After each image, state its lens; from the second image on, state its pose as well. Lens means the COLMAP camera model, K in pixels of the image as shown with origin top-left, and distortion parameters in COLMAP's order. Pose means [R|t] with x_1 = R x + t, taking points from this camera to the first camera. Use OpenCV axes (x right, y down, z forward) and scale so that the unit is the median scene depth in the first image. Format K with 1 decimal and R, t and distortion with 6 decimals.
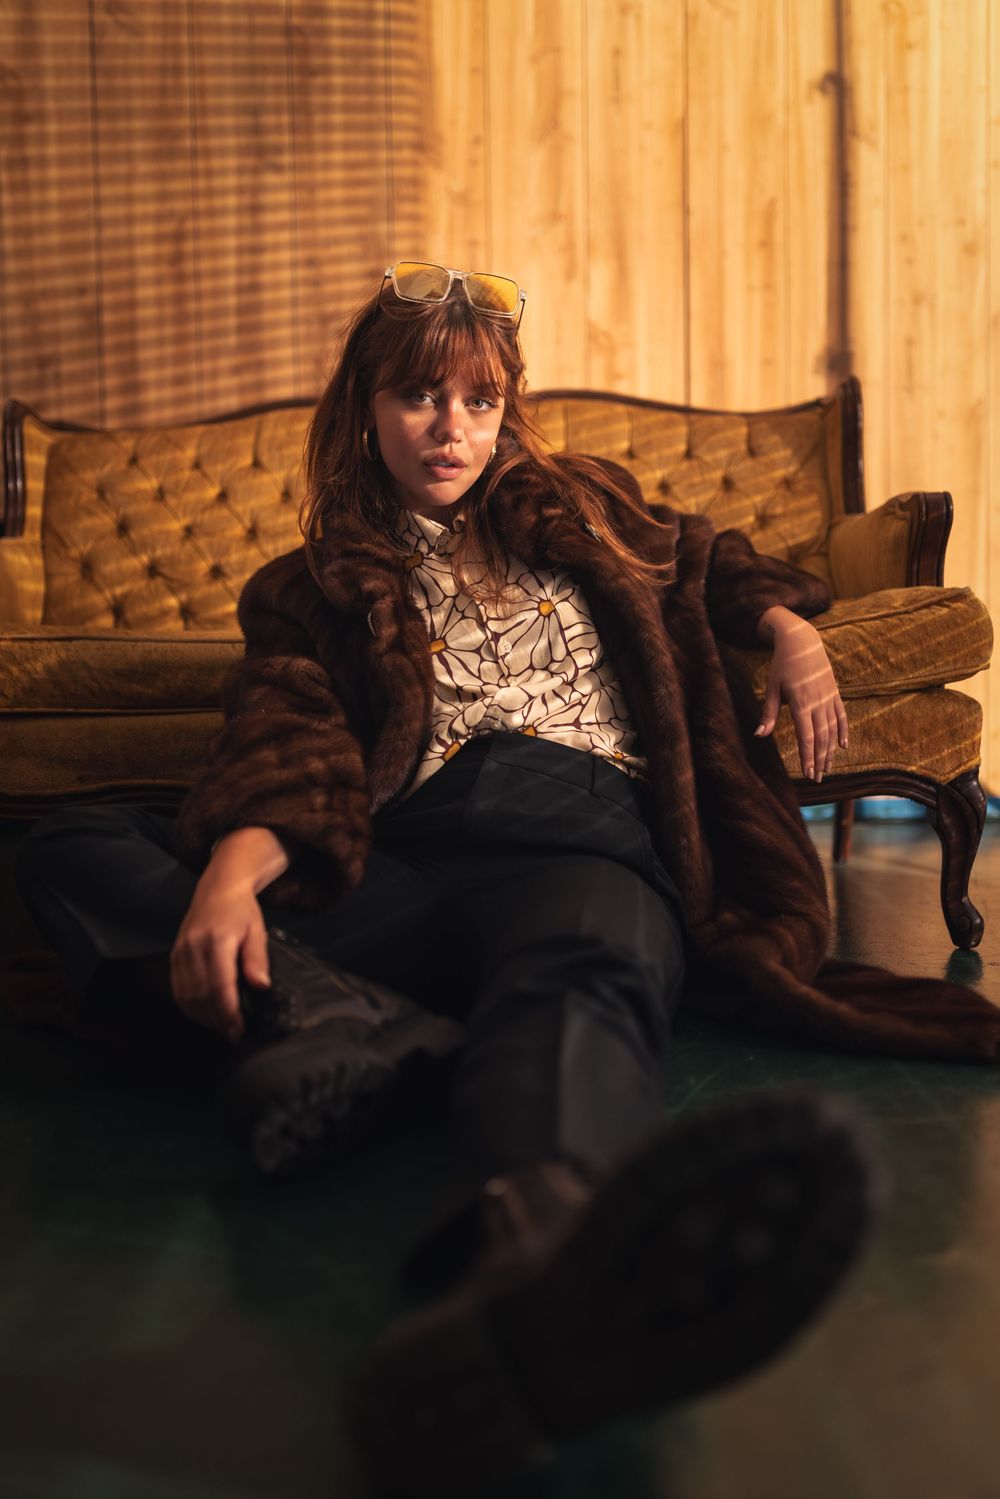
lens RADIAL K [[1029.2, 0, 503.7], [0, 1029.2, 750.6], [0, 0, 1]] dist [-0.007516, 0.016184]
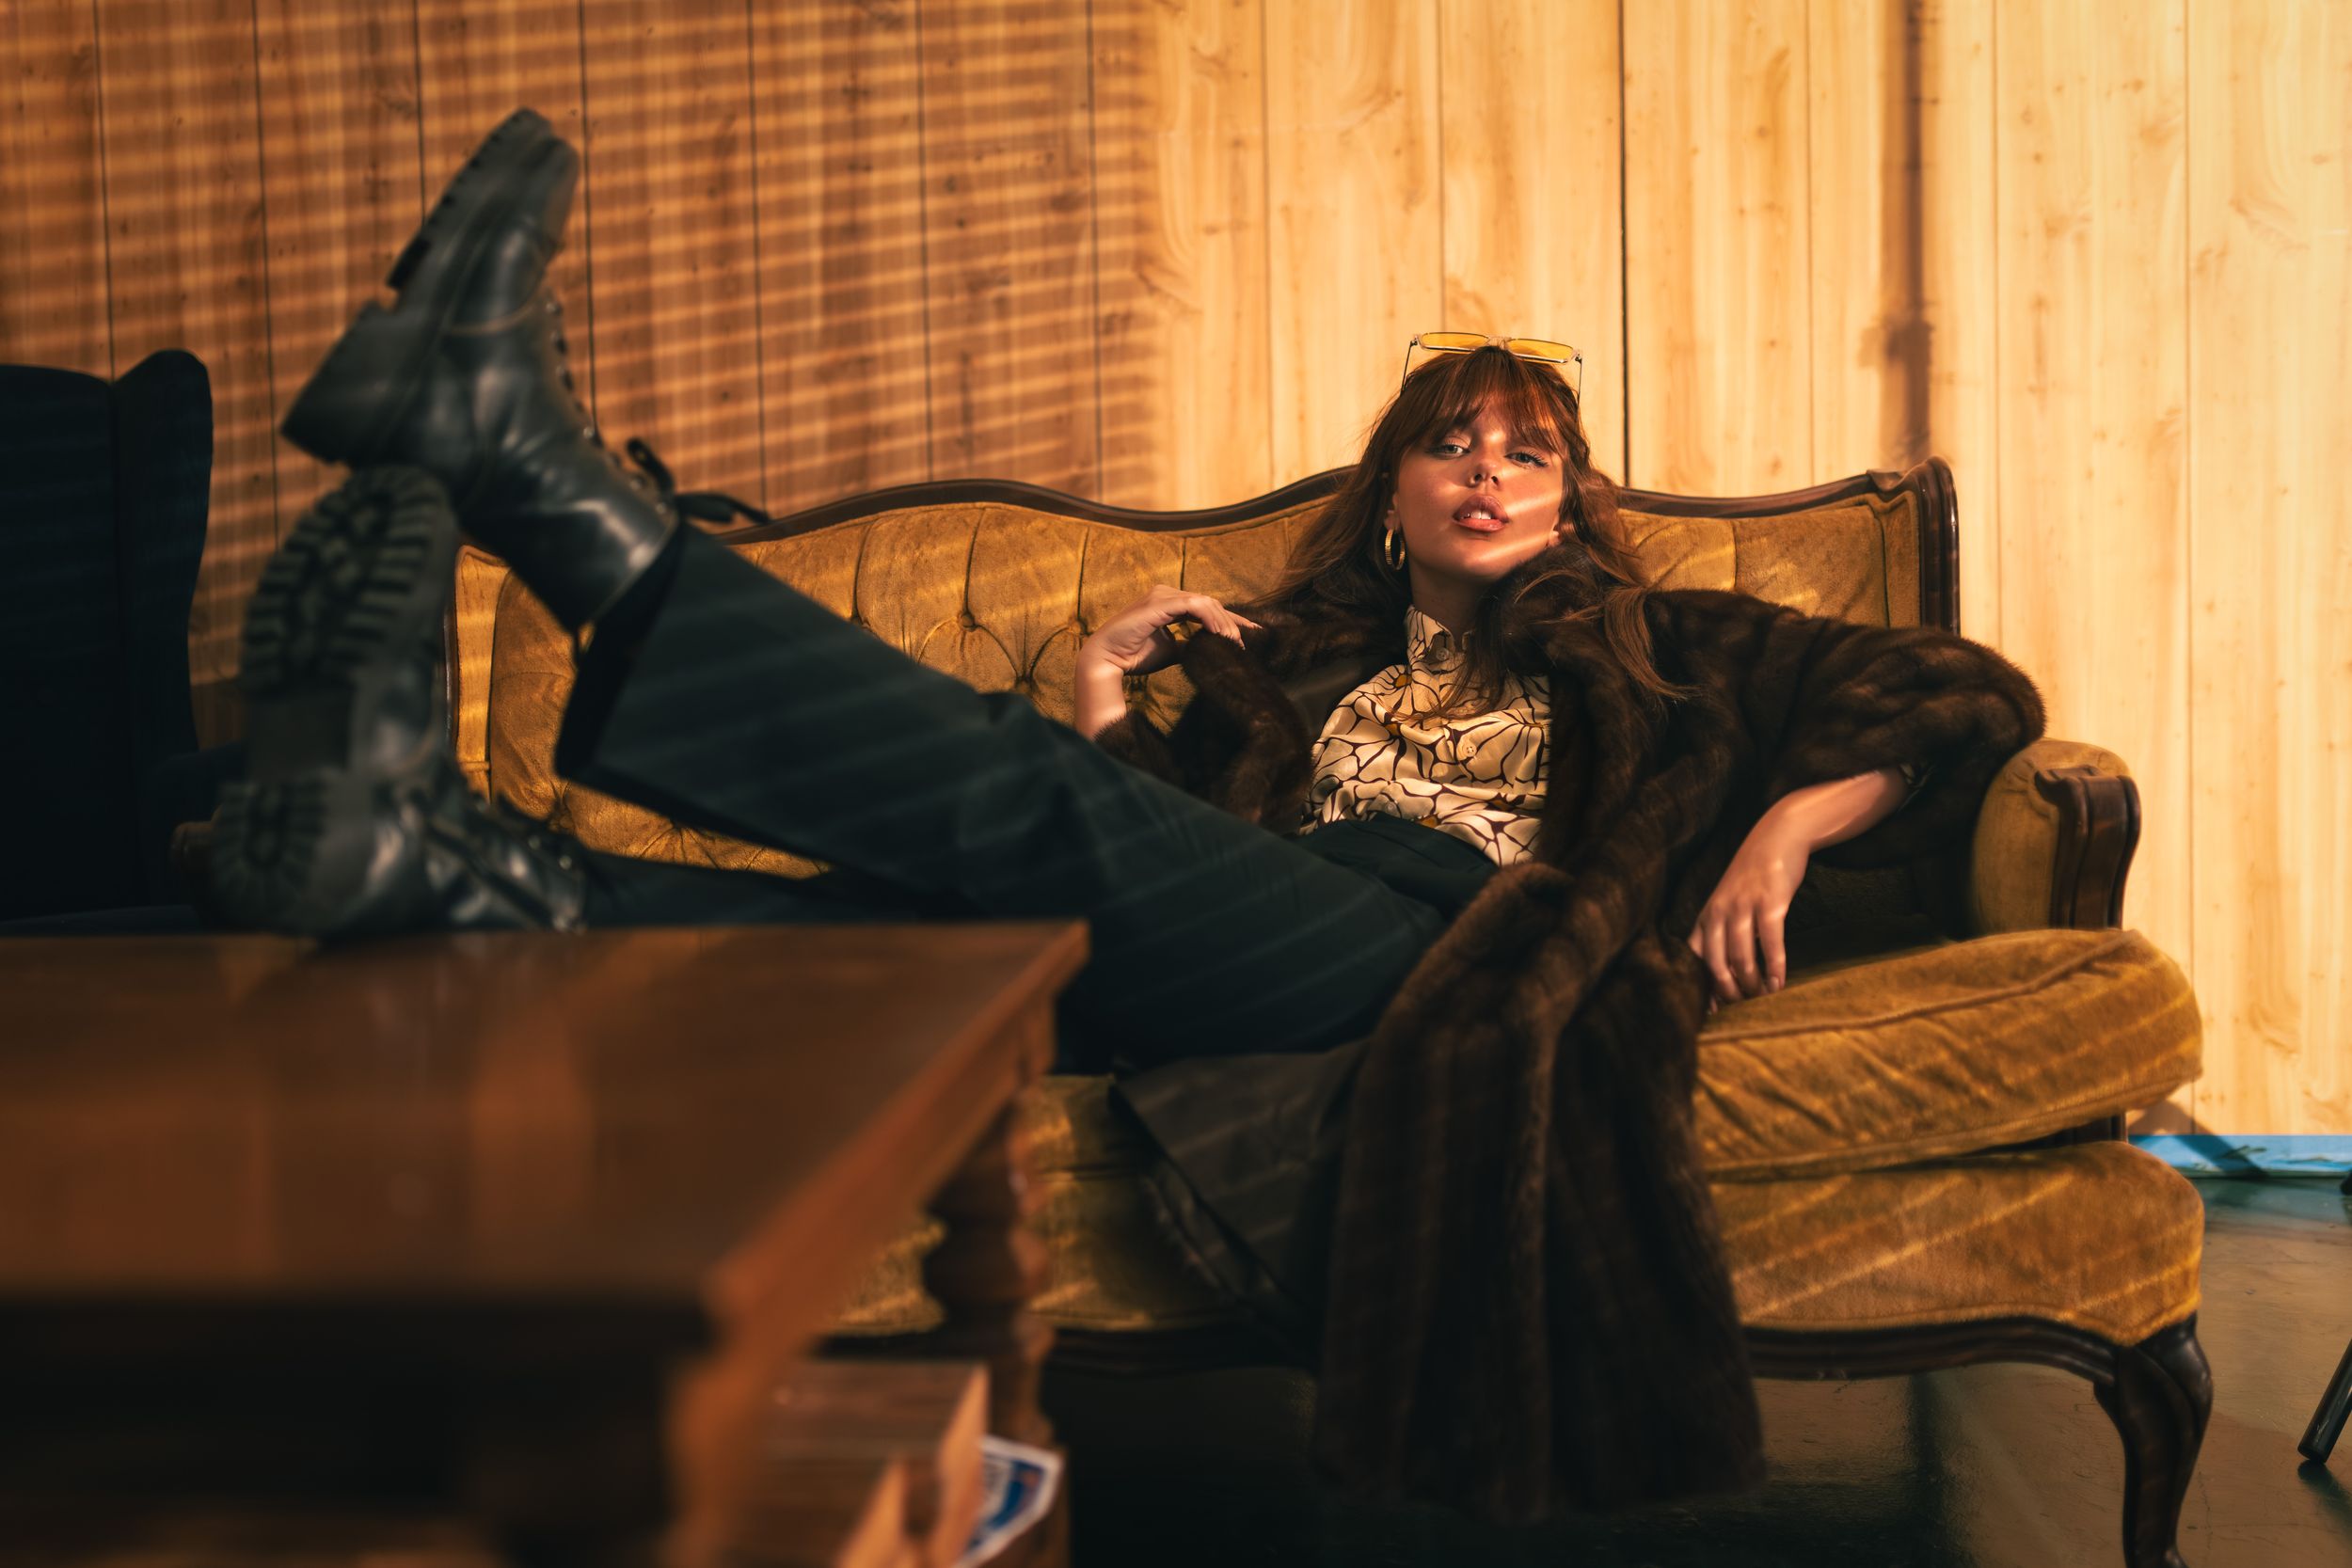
lens RADIAL K [[1796.4, 0, 1175.3], [0, 1796.4, 784.1], [0, 0, 1]] dist [0.008287, -0.002365]
pose [[0.997861, -0.004952, -0.065182, -0.001271], [0.004562, 0.999971, -0.006136, -0.137600], [0.065210, 0.005826, 0.997855, 0.018867]]
